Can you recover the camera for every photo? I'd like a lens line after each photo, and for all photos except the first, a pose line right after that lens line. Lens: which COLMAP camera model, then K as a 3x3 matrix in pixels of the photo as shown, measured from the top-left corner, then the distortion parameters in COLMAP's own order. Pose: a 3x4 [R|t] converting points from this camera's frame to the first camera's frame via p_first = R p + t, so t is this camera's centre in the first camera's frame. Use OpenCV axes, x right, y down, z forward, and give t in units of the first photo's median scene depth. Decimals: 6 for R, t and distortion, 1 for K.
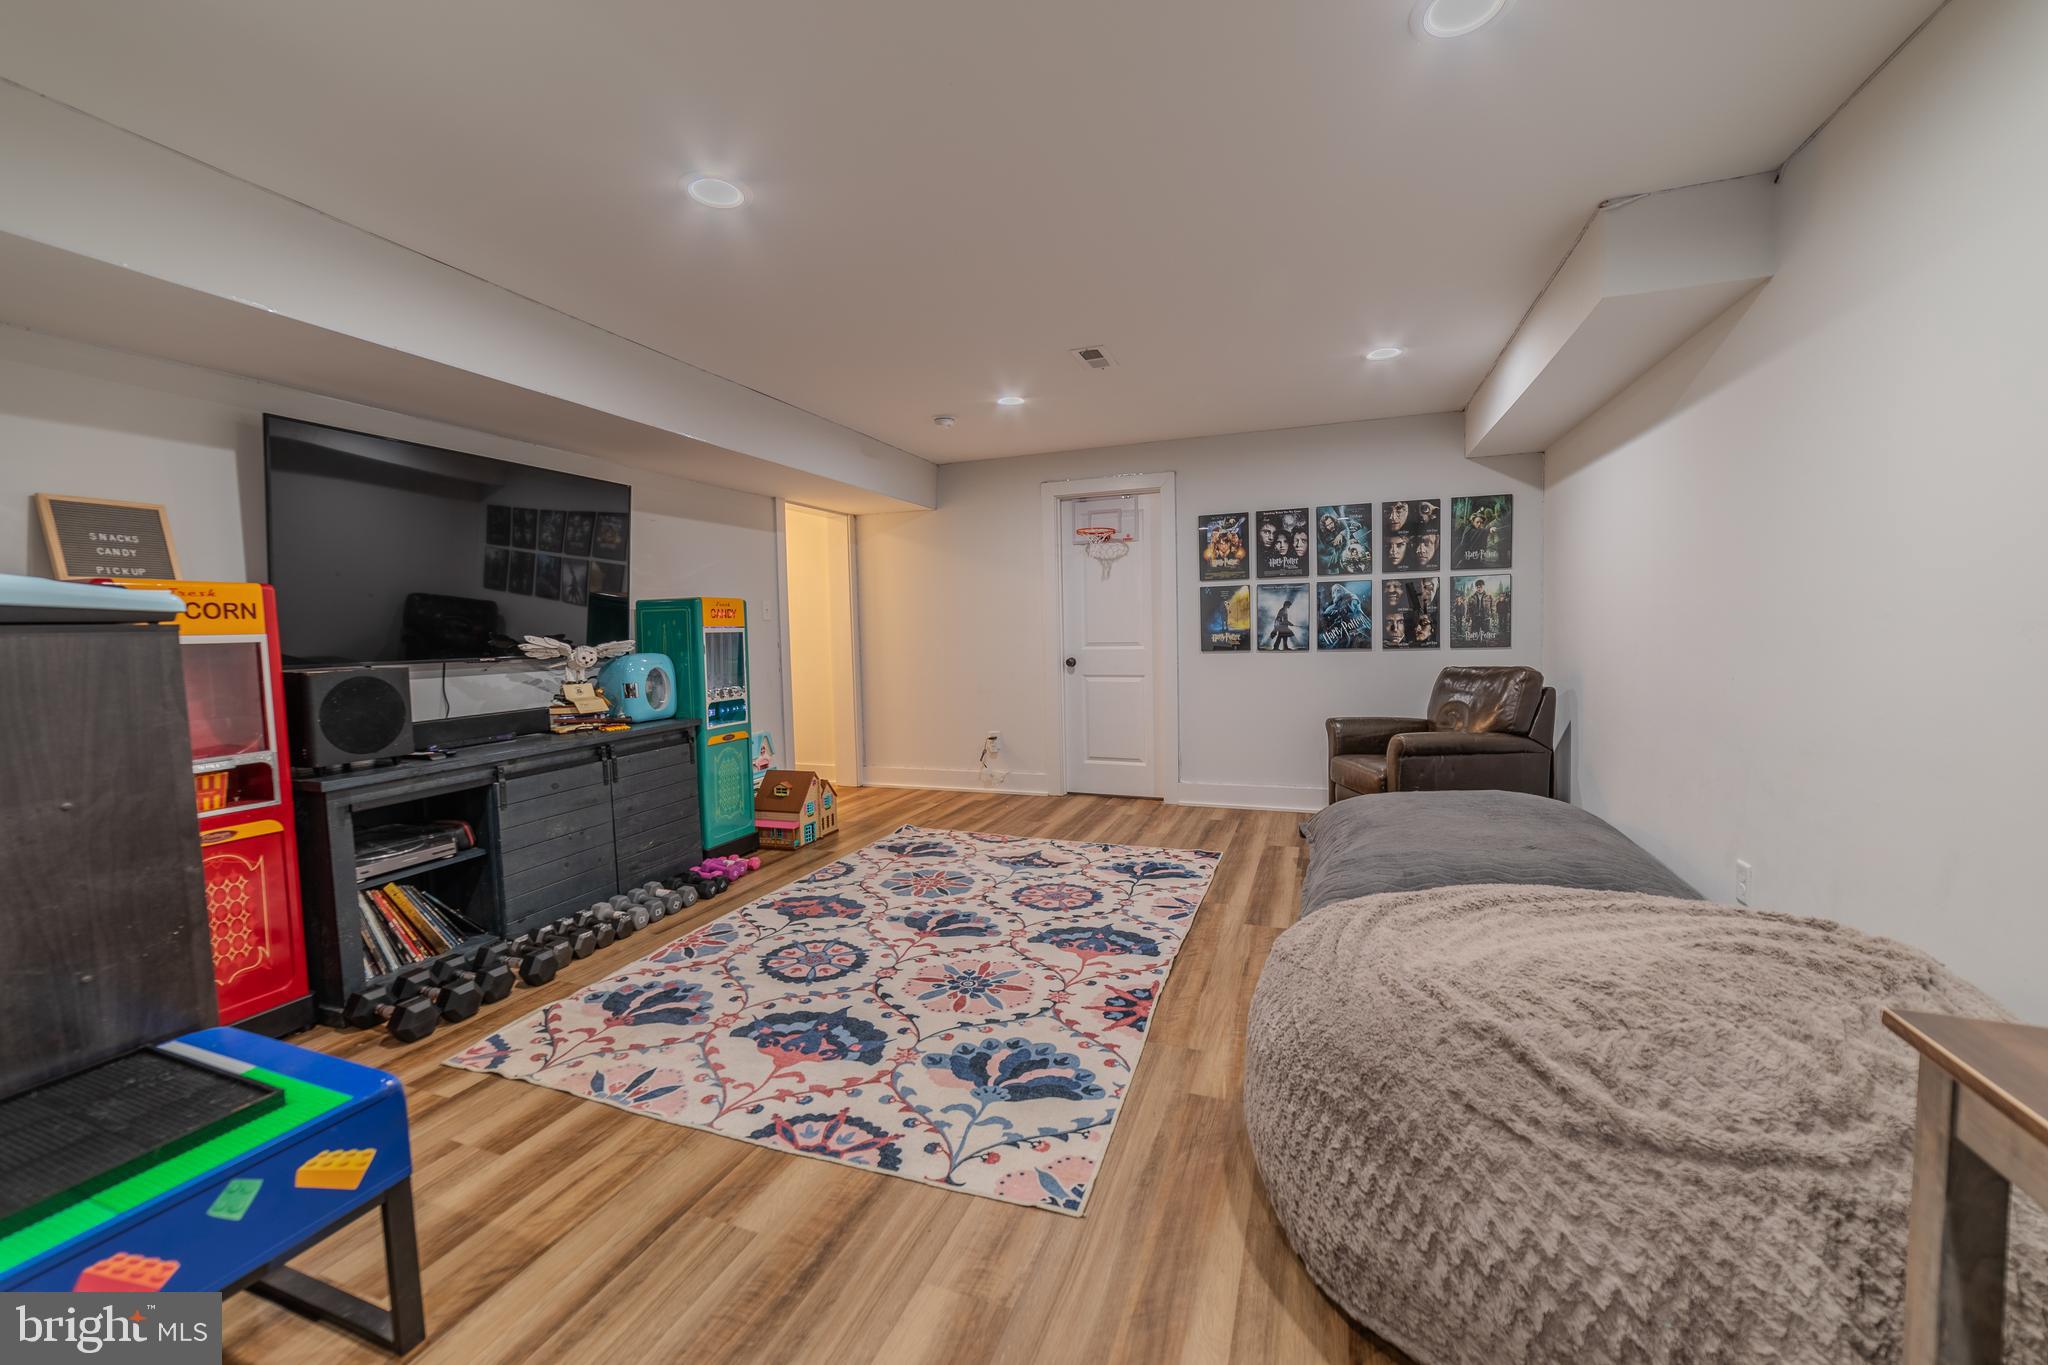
lens RADIAL K [[802.8, 0, 1021.3], [0, 802.8, 677.8], [0, 0, 1]] dist [-0.024629, 0.009068]
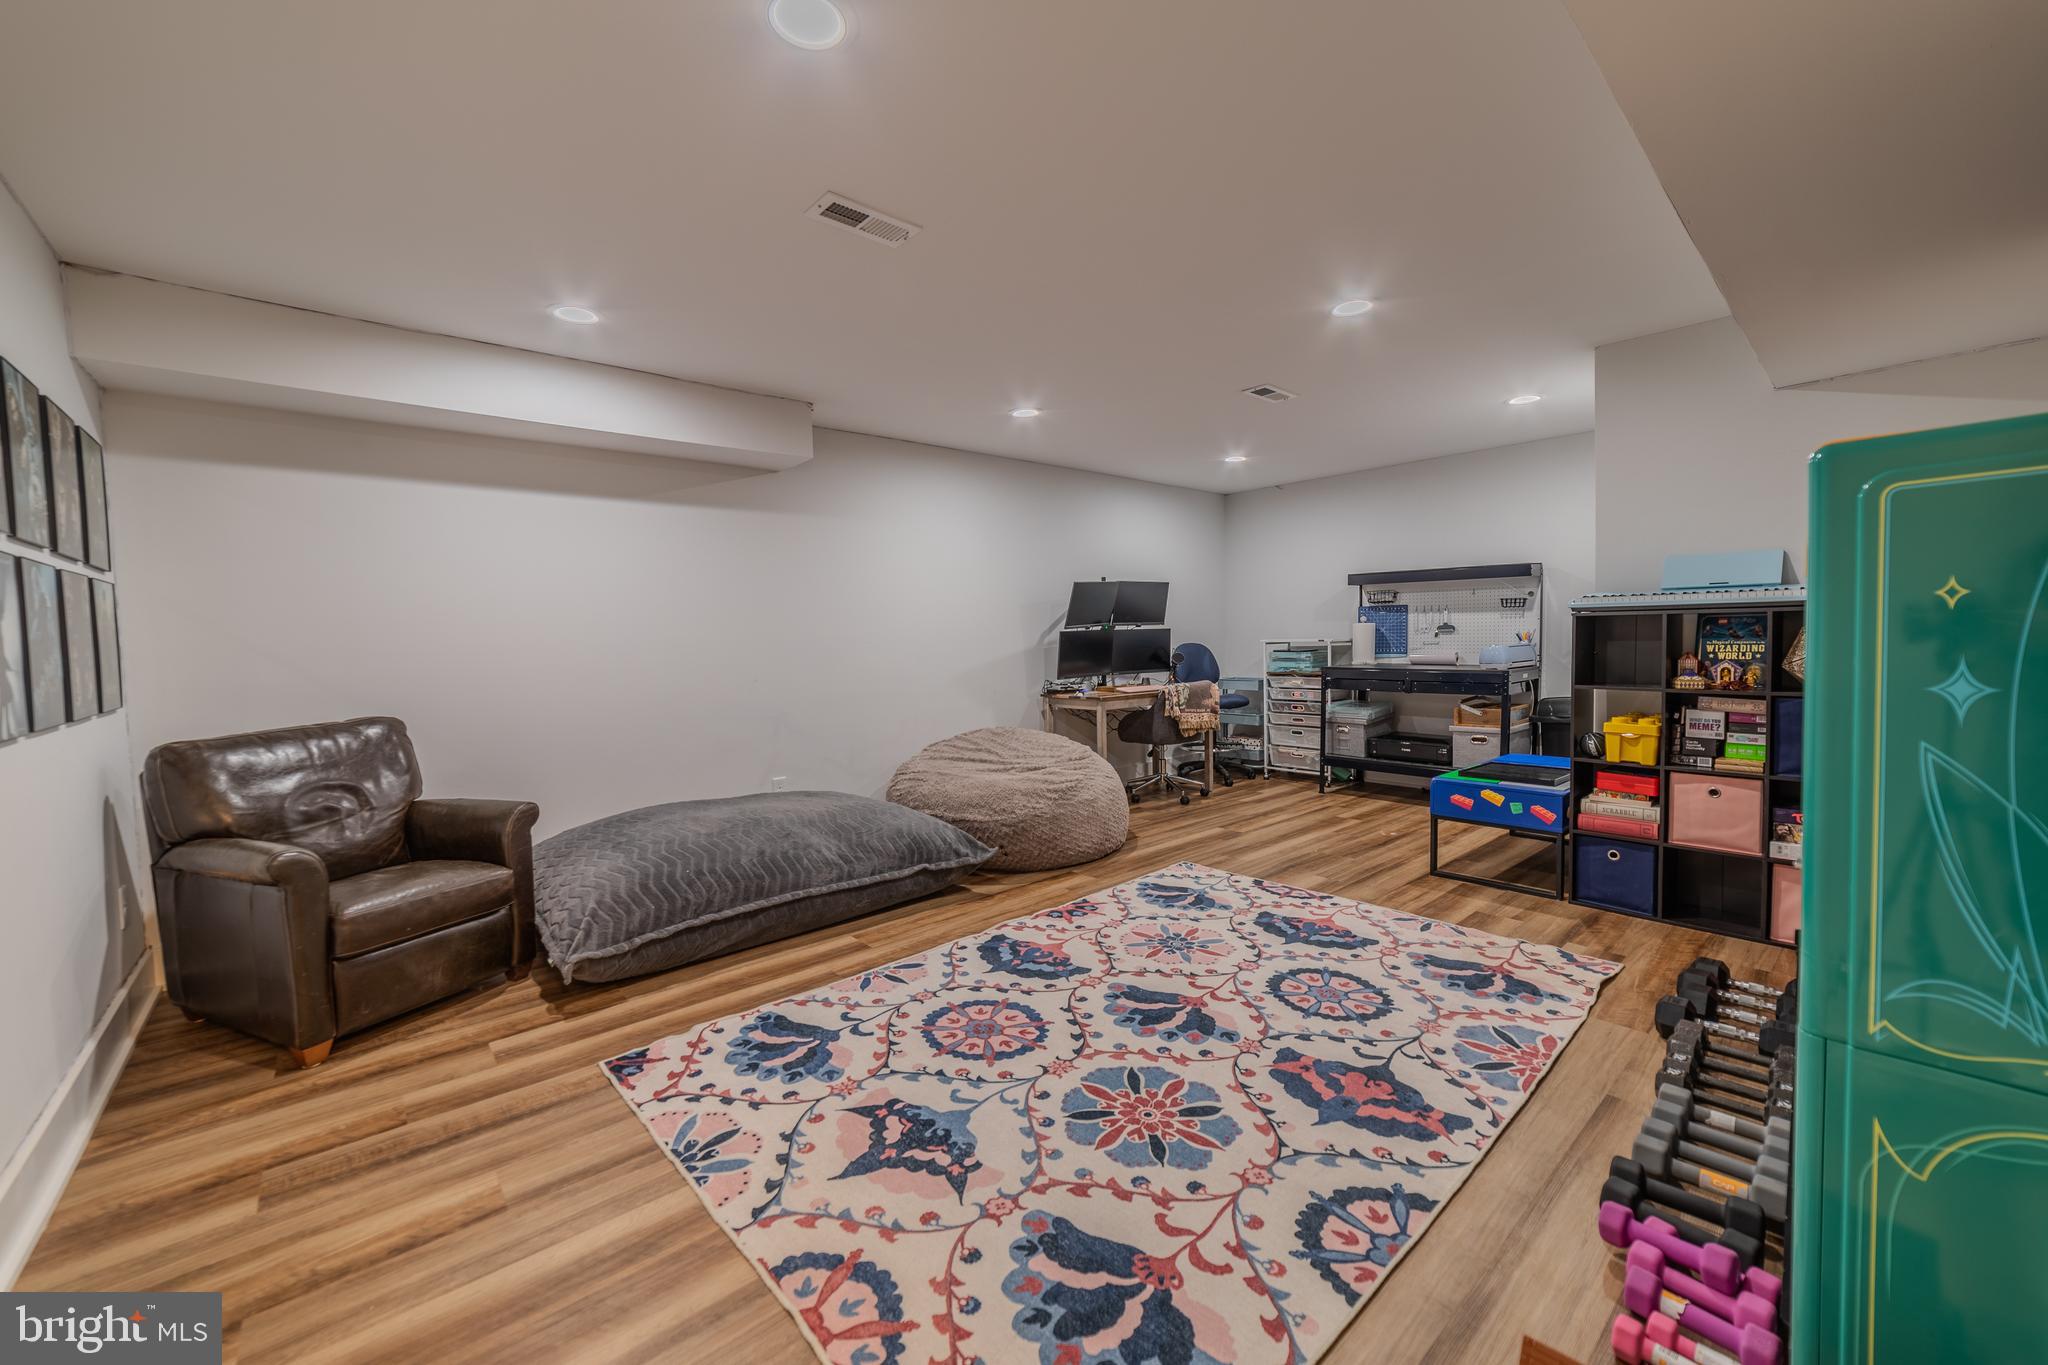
lens RADIAL K [[802.8, 0, 1021.3], [0, 802.8, 677.8], [0, 0, 1]] dist [-0.024629, 0.009068]
pose [[-0.881167, 0.019544, 0.472400, -0.361139], [0.072273, 0.992971, 0.093729, -0.100494], [-0.467248, 0.116733, -0.876386, 1.784326]]
